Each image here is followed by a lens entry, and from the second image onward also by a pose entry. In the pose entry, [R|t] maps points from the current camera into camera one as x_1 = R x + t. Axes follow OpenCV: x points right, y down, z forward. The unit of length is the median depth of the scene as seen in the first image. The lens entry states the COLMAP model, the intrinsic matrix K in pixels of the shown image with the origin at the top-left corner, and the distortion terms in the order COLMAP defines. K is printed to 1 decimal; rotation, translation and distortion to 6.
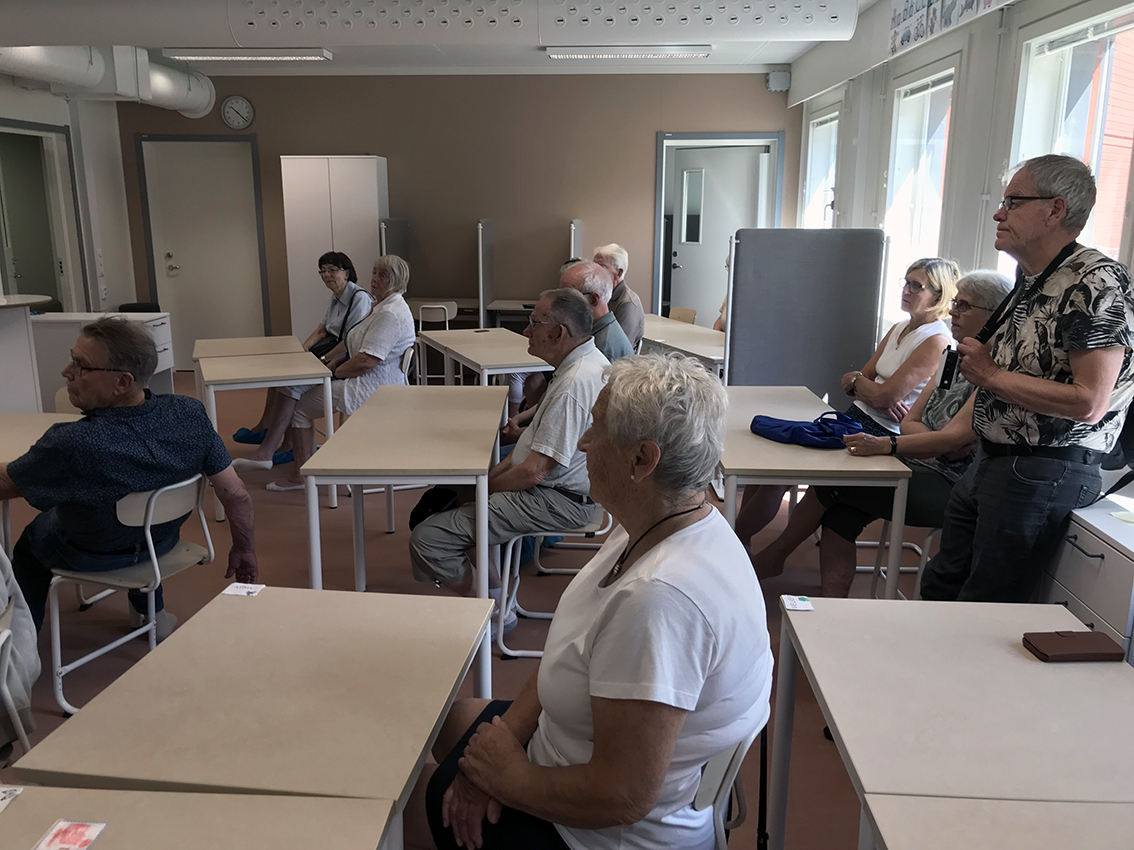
lens RADIAL K [[940.3, 0, 567.0], [0, 940.3, 425.0], [0, 0, 1]] dist [0.005542, 0.000046]
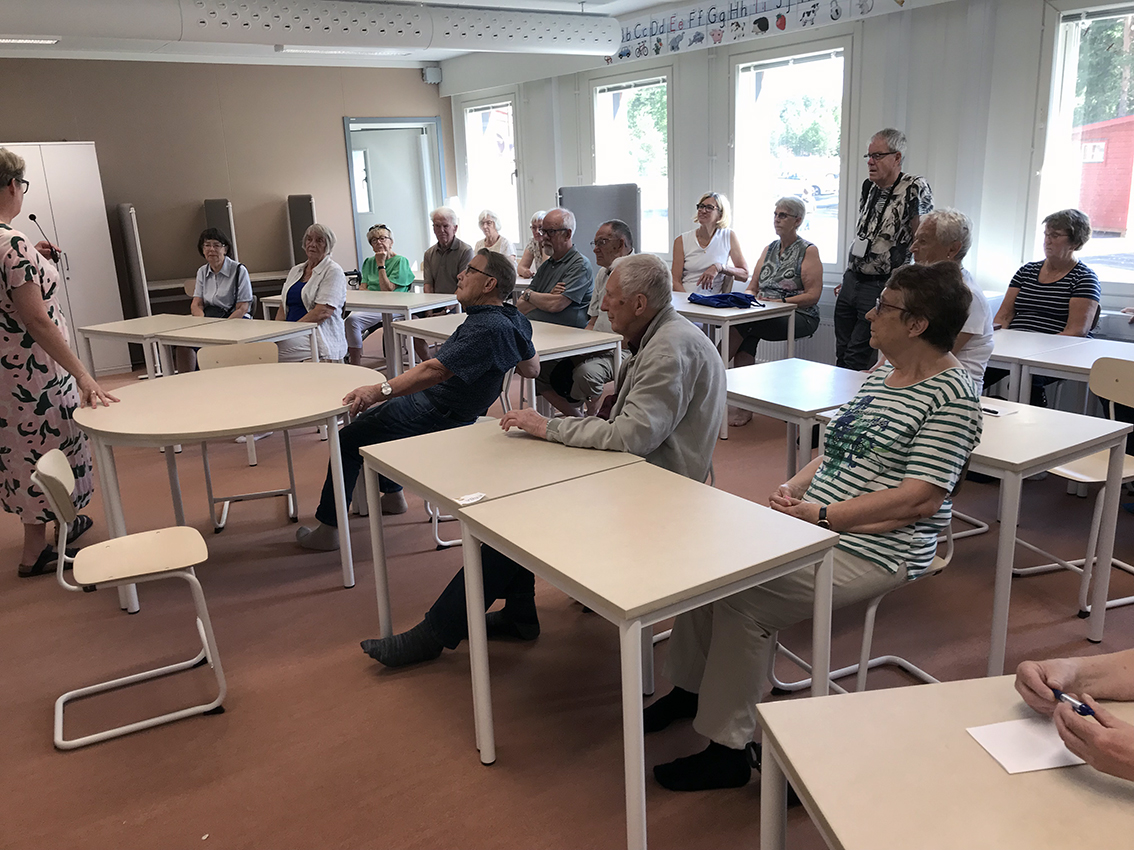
lens RADIAL K [[940.3, 0, 567.0], [0, 940.3, 425.0], [0, 0, 1]] dist [0.005542, 0.000046]
pose [[0.801327, -0.187052, 0.568230, -0.332646], [0.177829, 0.981403, 0.072284, 0.019152], [-0.571184, 0.043125, 0.819688, -0.066857]]
